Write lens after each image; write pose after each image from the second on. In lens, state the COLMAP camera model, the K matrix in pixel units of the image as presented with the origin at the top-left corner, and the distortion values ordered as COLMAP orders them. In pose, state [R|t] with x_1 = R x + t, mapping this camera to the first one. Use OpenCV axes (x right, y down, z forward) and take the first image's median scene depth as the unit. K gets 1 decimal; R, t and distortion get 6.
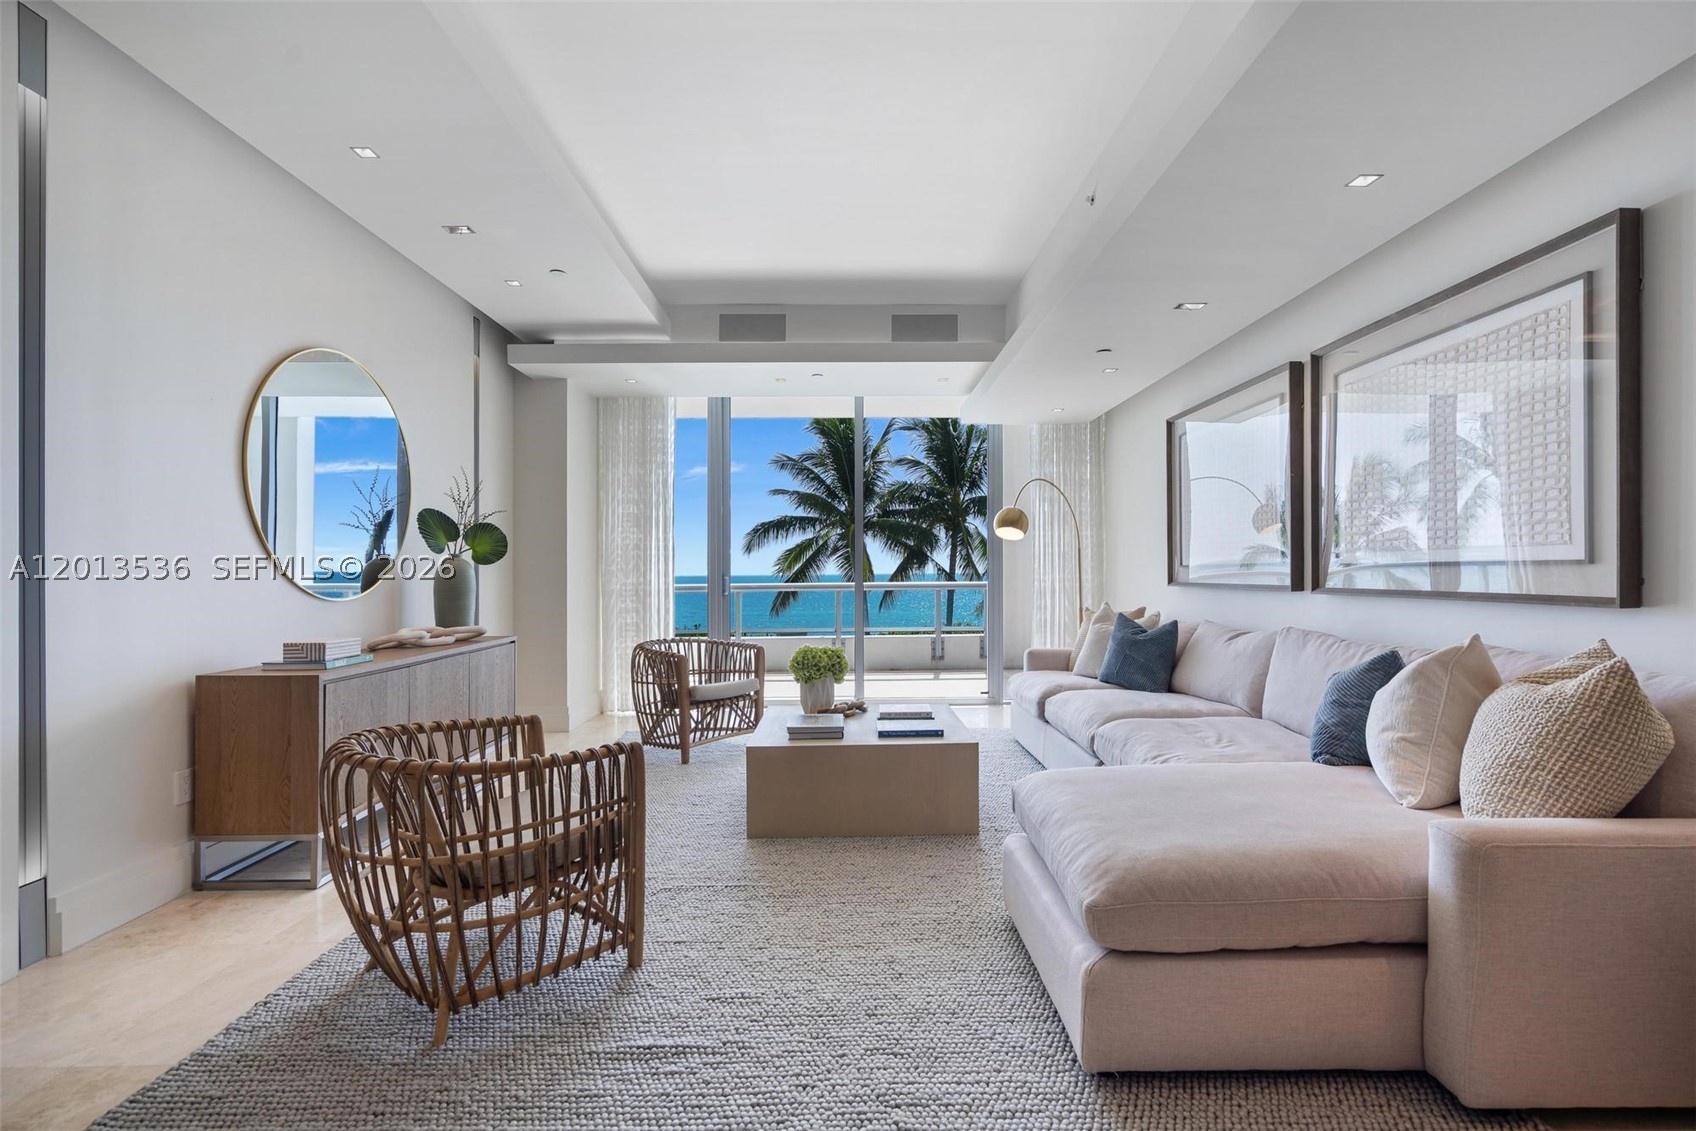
lens RADIAL K [[769.9, 0, 849.8], [0, 769.9, 569.9], [0, 0, 1]] dist [-0.001380, 0.000297]
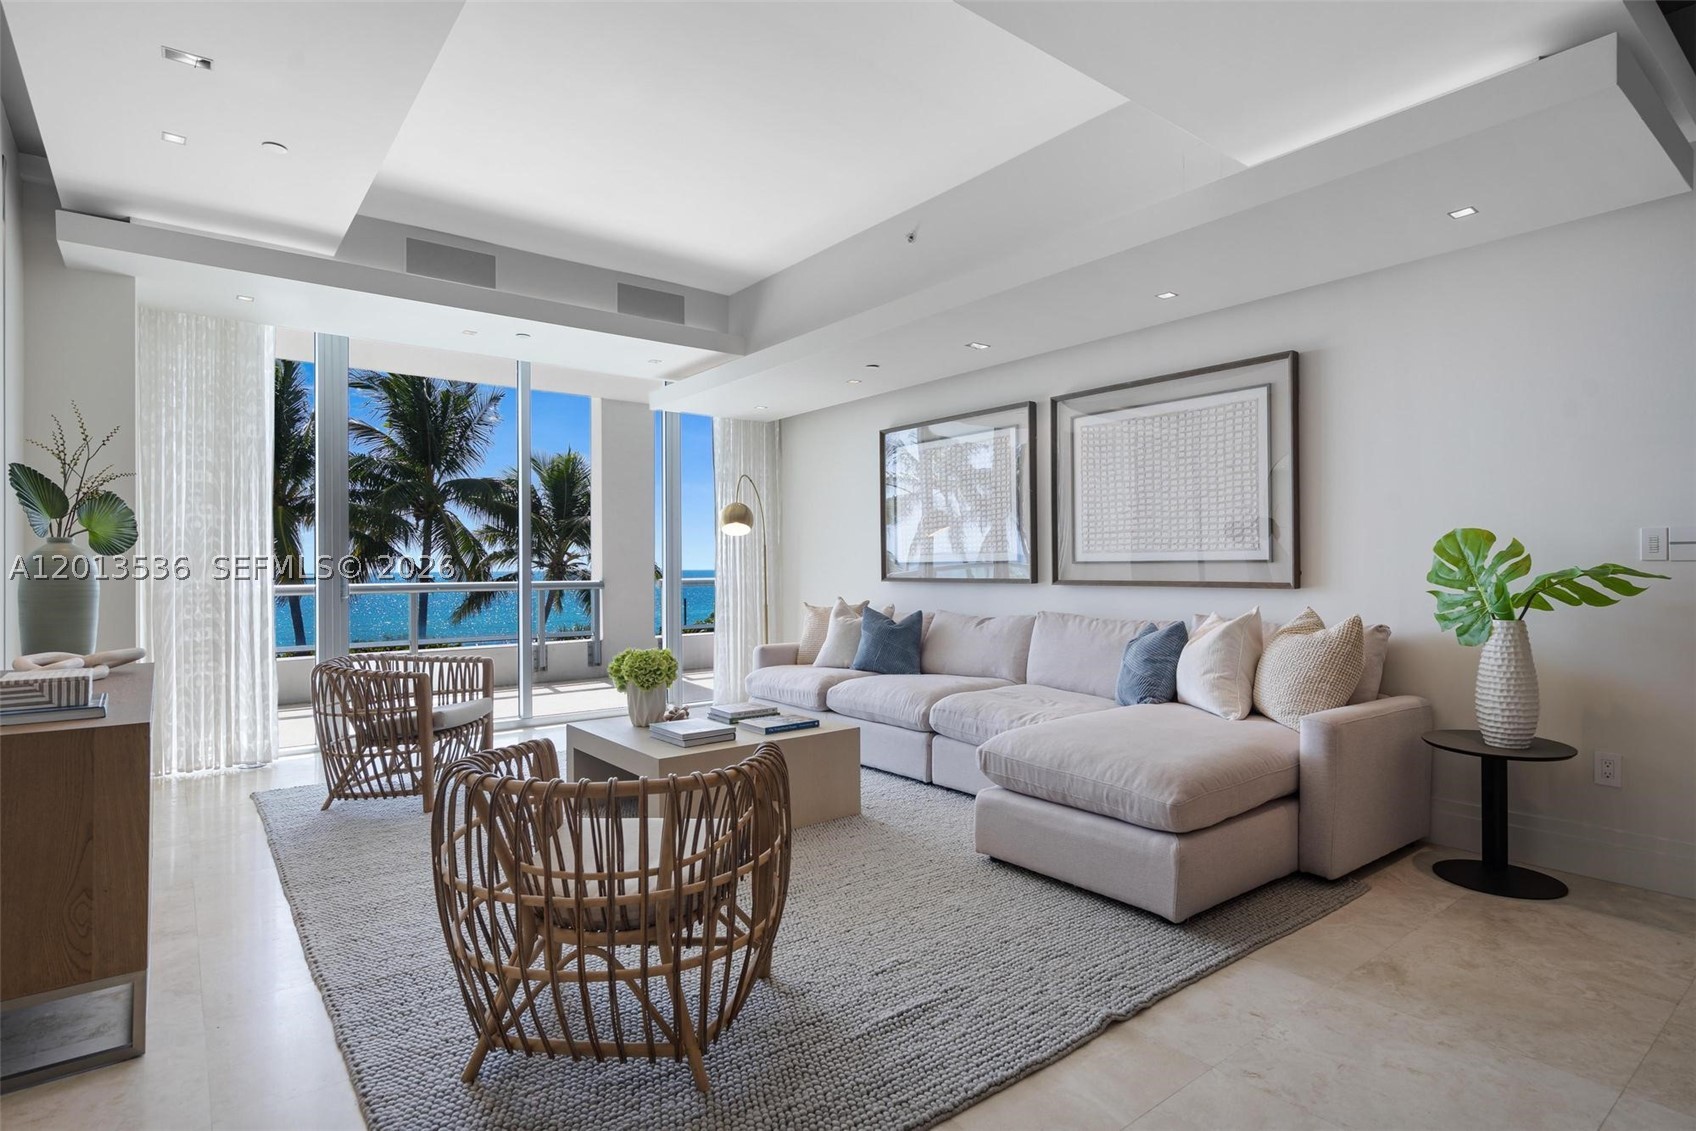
lens RADIAL K [[867.5, 0, 848.0], [0, 867.5, 565.5], [0, 0, 1]] dist [-0.000074, 0.000514]
pose [[0.797259, 0.003944, 0.603625, -0.403208], [-0.001630, 0.999989, -0.004380, 0.003781], [-0.603635, 0.002508, 0.797257, 0.036042]]
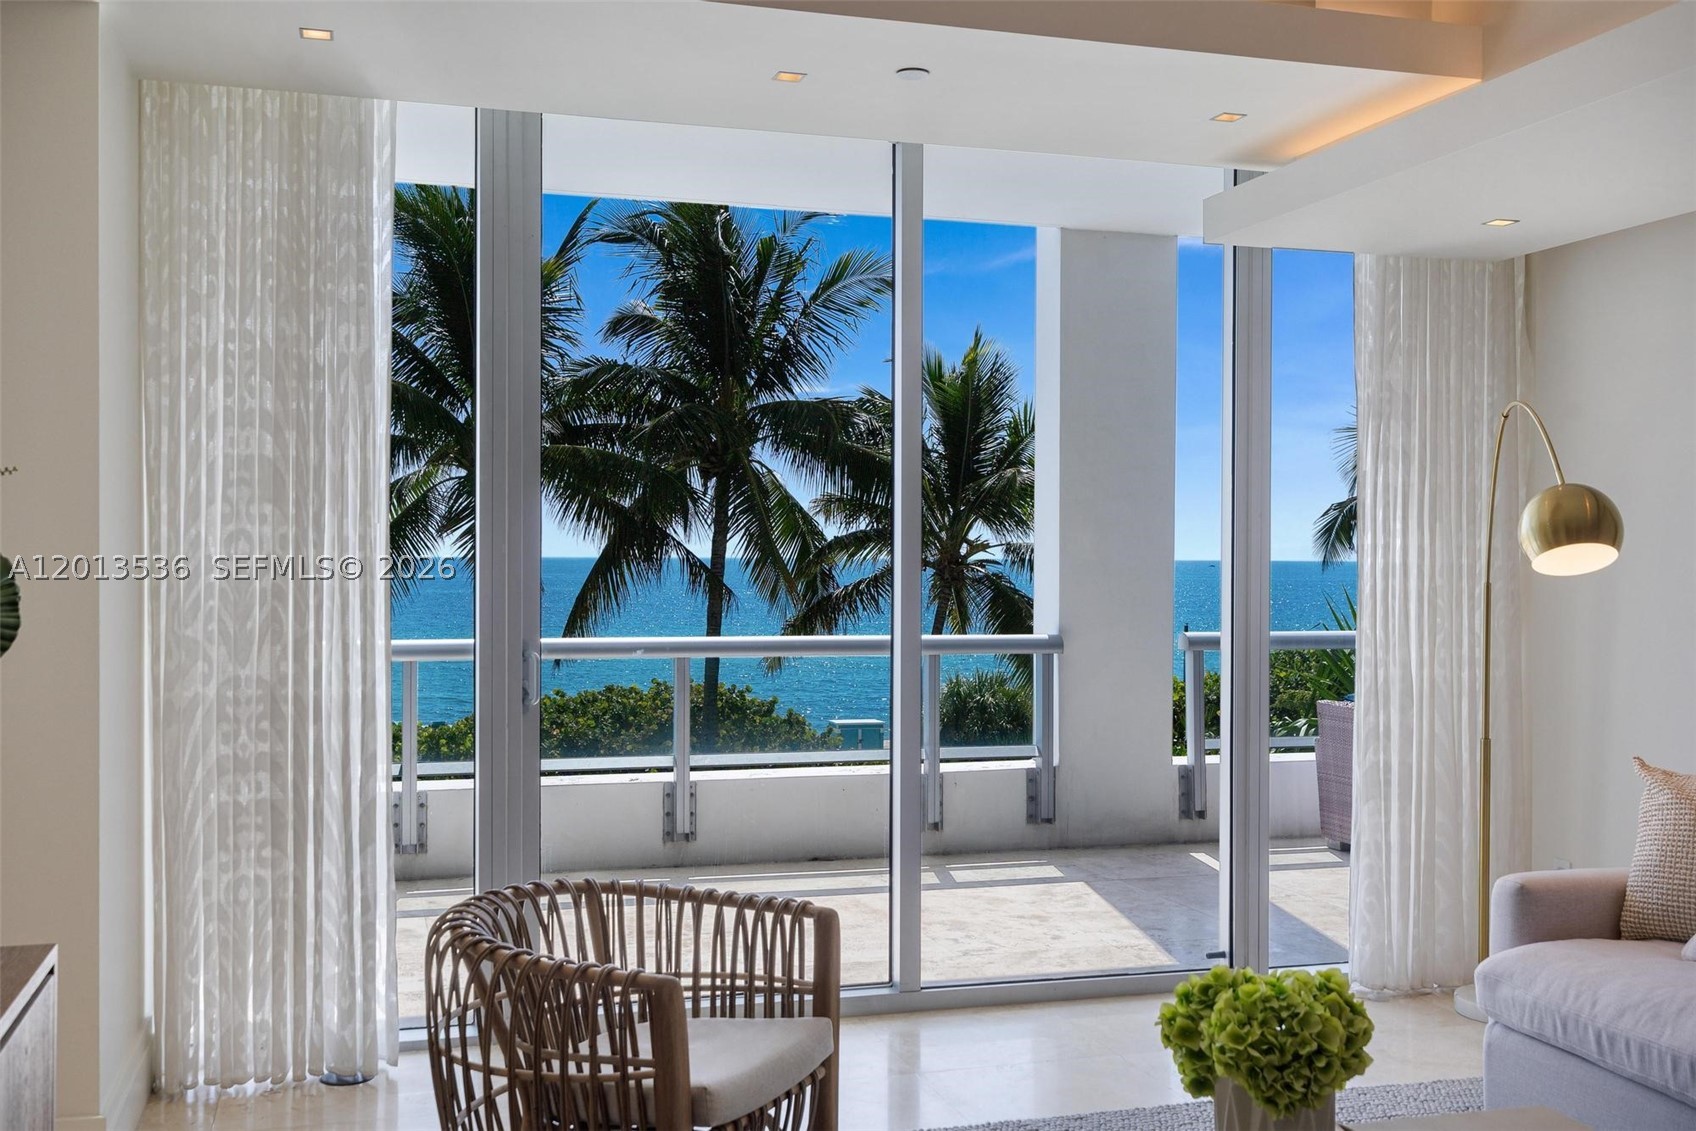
lens RADIAL K [[1679.0, 0, 873.0], [0, 1679.0, 581.8], [0, 0, 1]] dist [0.003021, -0.004379]
pose [[0.959821, 0.008507, 0.280483, -0.321856], [-0.013540, 0.999780, 0.016012, -0.051180], [-0.280285, -0.019167, 0.959725, 0.362980]]
